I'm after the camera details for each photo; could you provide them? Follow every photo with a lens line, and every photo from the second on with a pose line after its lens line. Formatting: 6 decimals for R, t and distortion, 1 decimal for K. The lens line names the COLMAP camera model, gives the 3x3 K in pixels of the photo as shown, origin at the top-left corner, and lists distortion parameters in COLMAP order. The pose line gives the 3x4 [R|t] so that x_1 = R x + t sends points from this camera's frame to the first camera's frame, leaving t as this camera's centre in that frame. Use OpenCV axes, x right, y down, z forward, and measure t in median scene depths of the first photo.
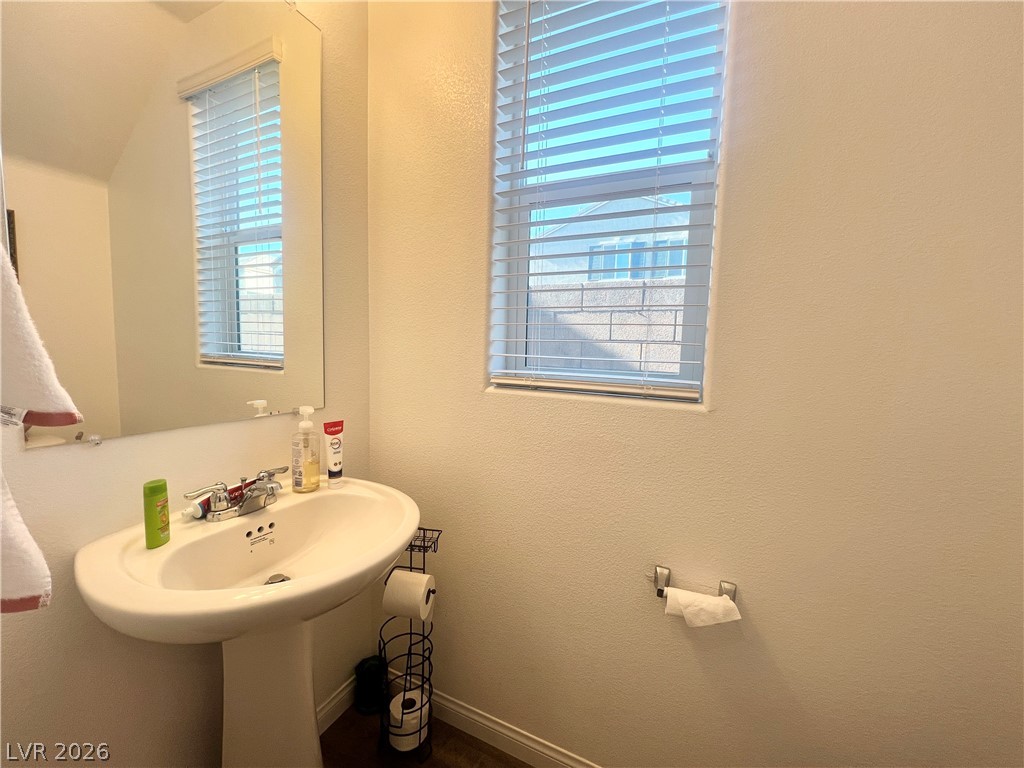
lens RADIAL K [[410.6, 0, 510.7], [0, 410.6, 387.0], [0, 0, 1]] dist [0.001843, 0.000009]
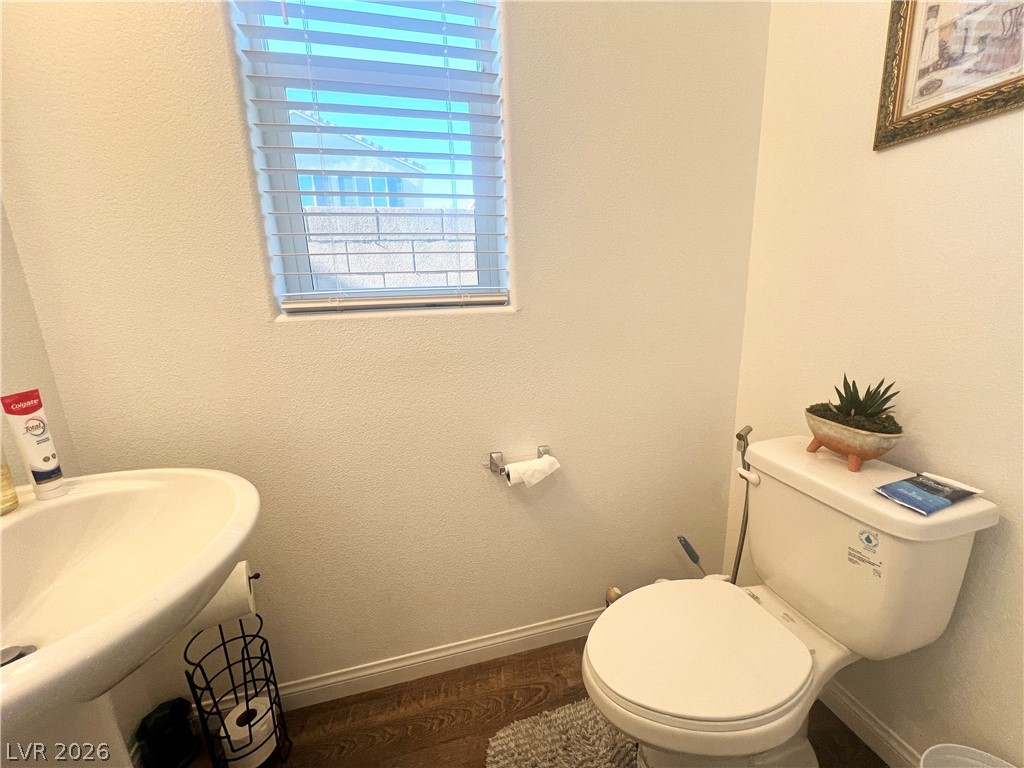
lens RADIAL K [[410.6, 0, 510.7], [0, 410.6, 387.0], [0, 0, 1]] dist [0.001843, 0.000009]
pose [[0.764668, -0.201299, 0.612178, -0.245447], [0.121552, 0.977963, 0.169748, 0.060359], [-0.632857, -0.055389, 0.772285, 0.082106]]
